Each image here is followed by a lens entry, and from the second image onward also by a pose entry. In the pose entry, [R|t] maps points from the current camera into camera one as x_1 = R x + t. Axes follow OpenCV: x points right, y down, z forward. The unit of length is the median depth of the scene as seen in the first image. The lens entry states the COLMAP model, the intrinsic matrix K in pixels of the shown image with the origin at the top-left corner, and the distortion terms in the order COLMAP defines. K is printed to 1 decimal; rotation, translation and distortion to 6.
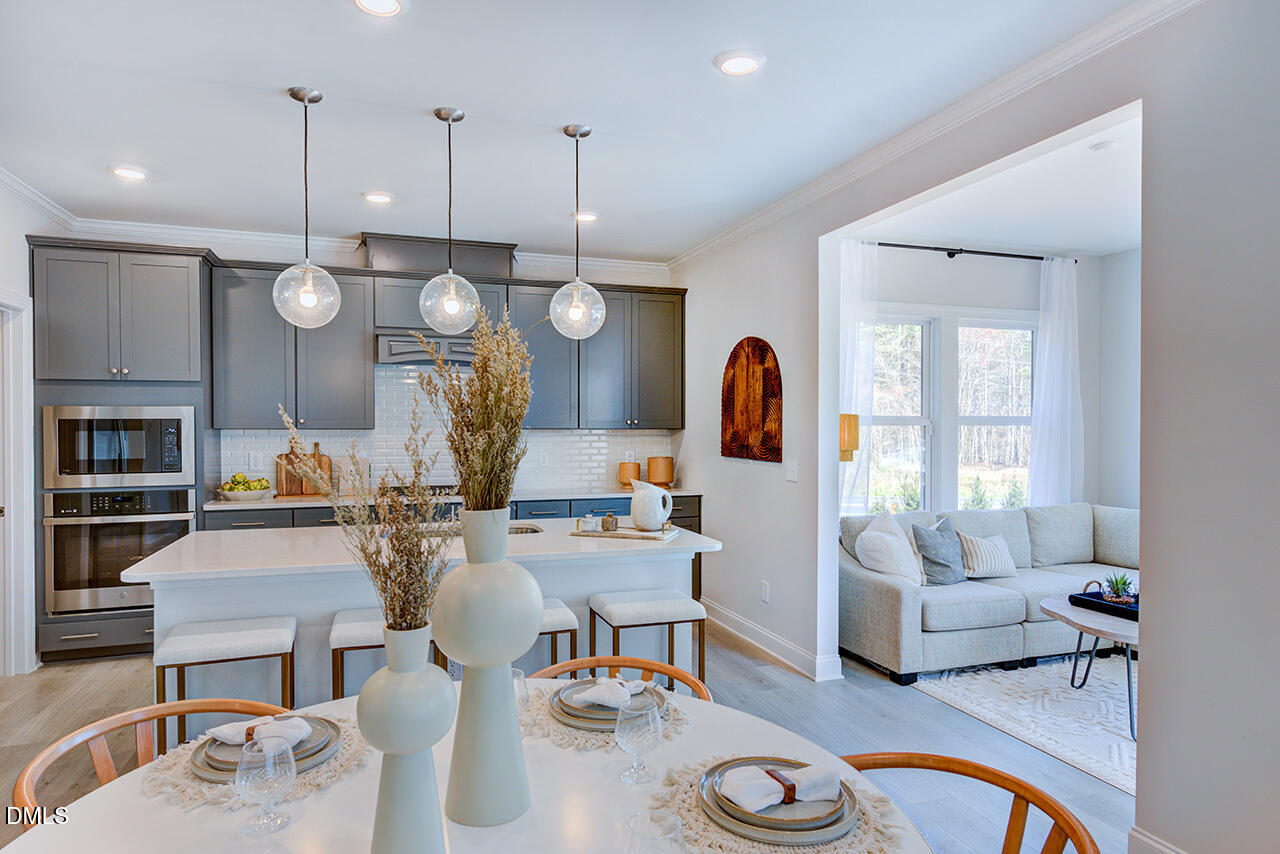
lens RADIAL K [[680.8, 0, 636.7], [0, 680.8, 429.5], [0, 0, 1]] dist [-0.001177, -0.000471]
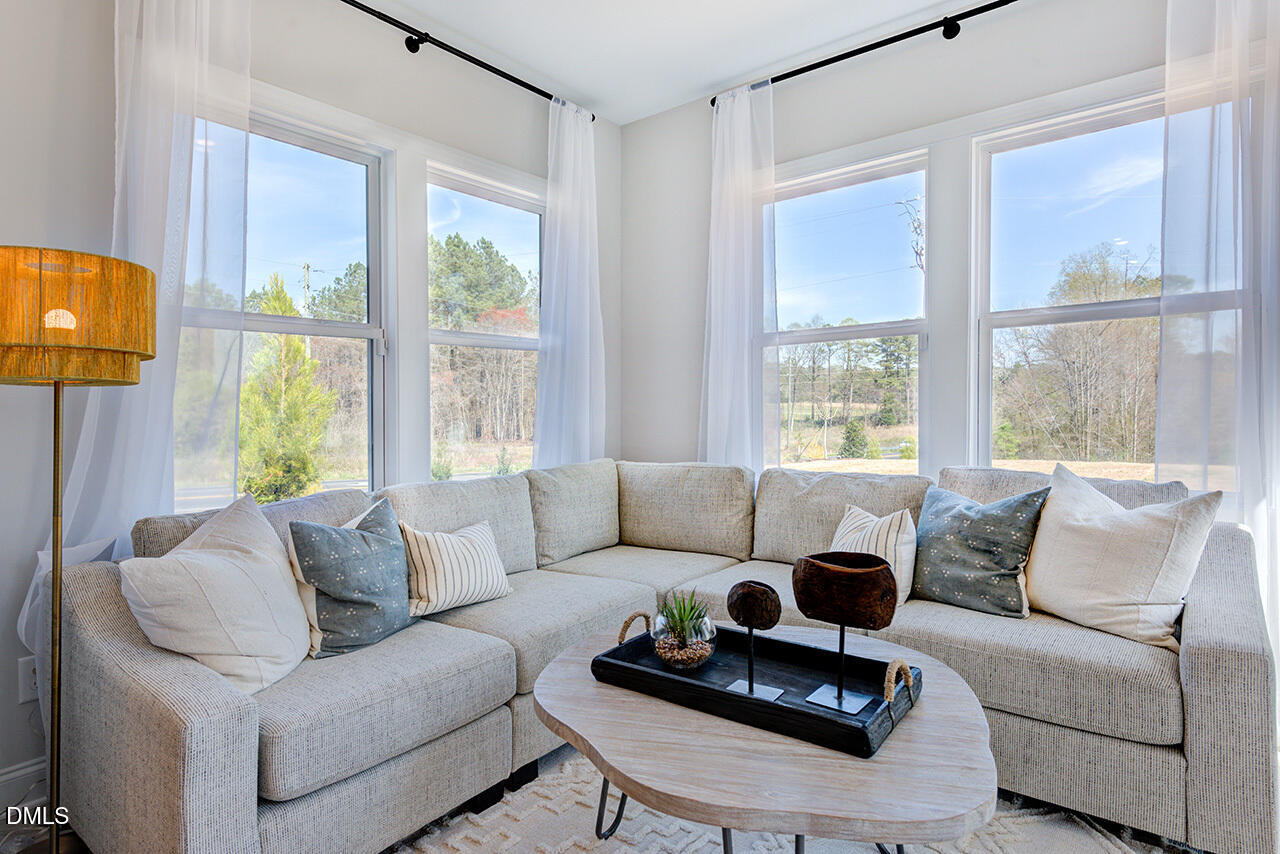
lens RADIAL K [[526.3, 0, 640.0], [0, 526.3, 427.0], [0, 0, 1]] dist [0.001498, -0.000011]
pose [[0.784149, -0.009151, 0.620505, 0.371404], [0.008621, 0.999955, 0.003852, 0.077753], [-0.620513, 0.002329, 0.784193, 0.588570]]
